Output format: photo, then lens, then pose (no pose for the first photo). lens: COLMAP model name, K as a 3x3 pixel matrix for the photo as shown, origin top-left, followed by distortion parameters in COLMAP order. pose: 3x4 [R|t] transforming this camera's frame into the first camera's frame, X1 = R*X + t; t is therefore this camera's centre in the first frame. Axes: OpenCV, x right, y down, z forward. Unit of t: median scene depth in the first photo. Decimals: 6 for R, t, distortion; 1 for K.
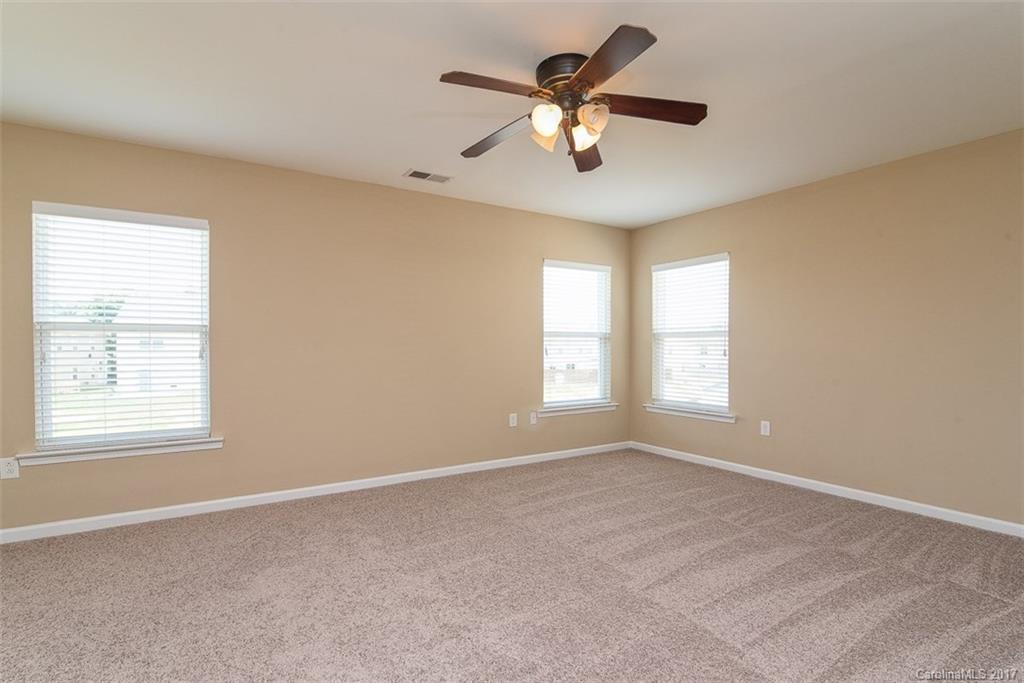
lens RADIAL K [[498.4, 0, 509.4], [0, 498.4, 341.5], [0, 0, 1]] dist [-0.016340, 0.000597]
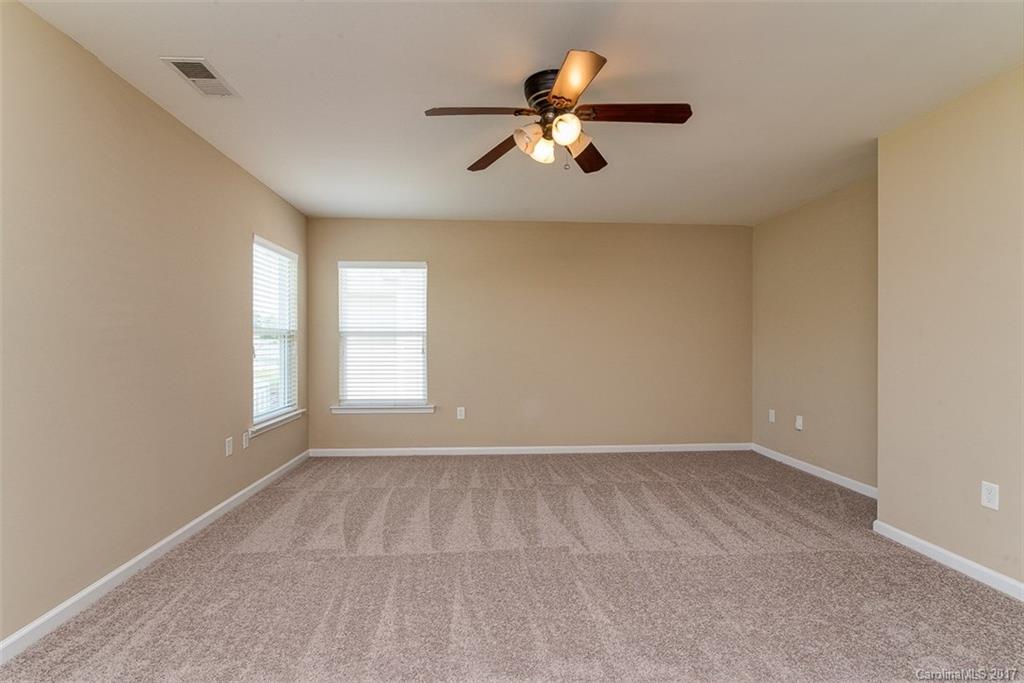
lens RADIAL K [[483.5, 0, 512.0], [0, 483.5, 341.5], [0, 0, 1]] dist [-0.001700, 0.000067]
pose [[0.476414, 0.000517, 0.879221, -0.419524], [-0.008577, 0.999955, 0.004059, -0.004827], [-0.879179, -0.009475, 0.476397, 0.297508]]
